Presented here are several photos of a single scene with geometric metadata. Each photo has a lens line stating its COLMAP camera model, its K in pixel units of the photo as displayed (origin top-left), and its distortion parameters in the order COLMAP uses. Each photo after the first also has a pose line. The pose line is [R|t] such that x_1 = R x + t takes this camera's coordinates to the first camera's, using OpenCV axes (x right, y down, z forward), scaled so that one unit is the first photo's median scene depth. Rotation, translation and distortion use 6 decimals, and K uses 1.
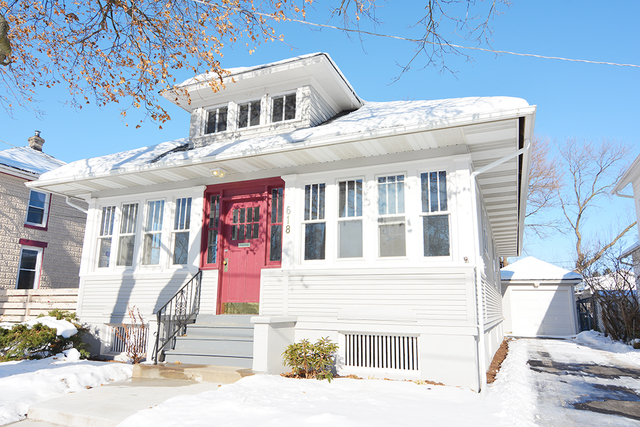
lens RADIAL K [[443.1, 0, 320.0], [0, 443.1, 213.5], [0, 0, 1]] dist [-0.006582, -0.000518]
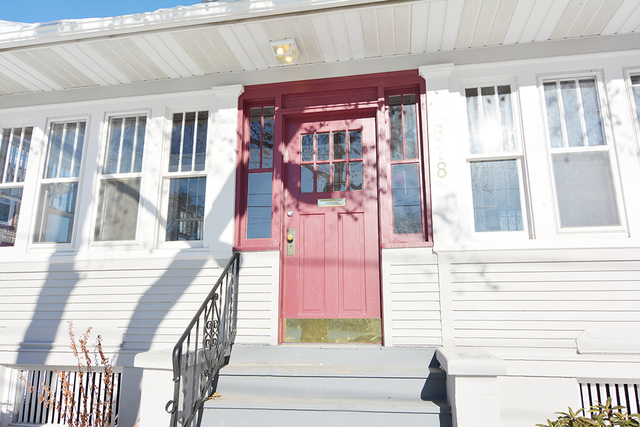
lens RADIAL K [[443.1, 0, 320.0], [0, 443.1, 213.5], [0, 0, 1]] dist [-0.006582, -0.000518]
pose [[0.975653, 0.037729, 0.216050, -0.280731], [-0.036385, 0.999286, -0.010198, 0.085837], [-0.216280, 0.002089, 0.976329, 0.496587]]
